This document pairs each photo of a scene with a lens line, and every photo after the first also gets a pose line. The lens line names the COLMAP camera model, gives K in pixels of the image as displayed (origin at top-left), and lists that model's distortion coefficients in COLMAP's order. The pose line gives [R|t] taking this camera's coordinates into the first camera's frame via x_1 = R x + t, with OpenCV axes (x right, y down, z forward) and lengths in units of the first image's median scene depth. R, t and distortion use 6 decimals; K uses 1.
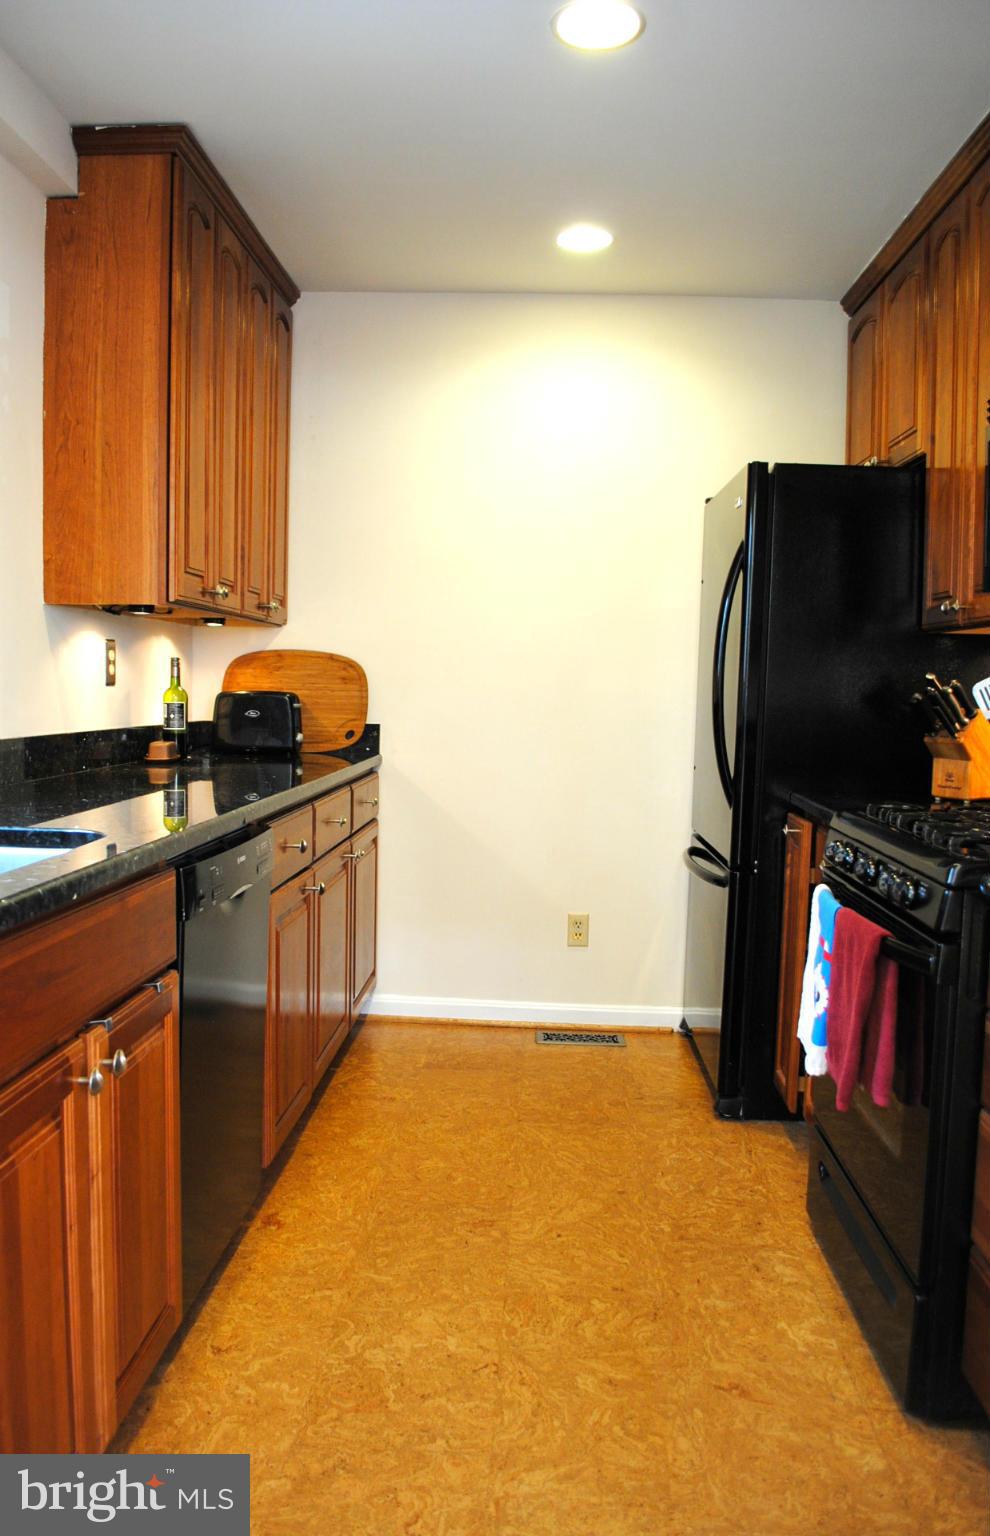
lens RADIAL K [[1235.9, 0, 495.0], [0, 1235.9, 768.0], [0, 0, 1]] dist [-0.058458, 0.005787]
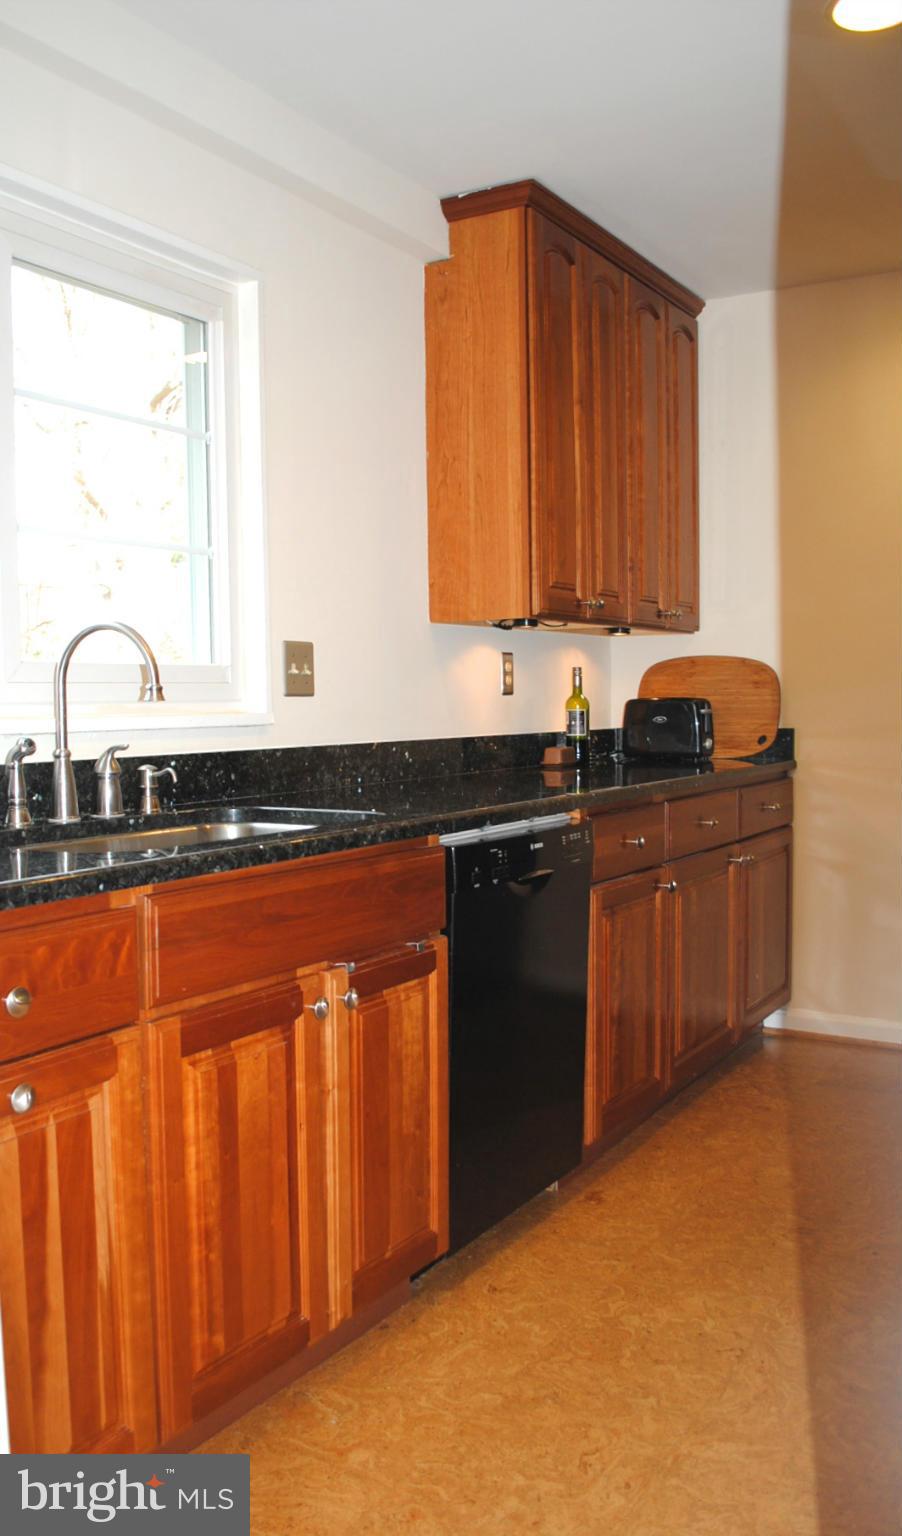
lens RADIAL K [[1336.5, 0, 451.5], [0, 1336.5, 746.6], [0, 0, 1]] dist [-0.039367, -0.000828]
pose [[0.882396, -0.012303, -0.470347, 0.235072], [-0.003665, 0.999448, -0.033019, 0.020761], [0.470493, 0.030859, 0.881864, -0.071042]]
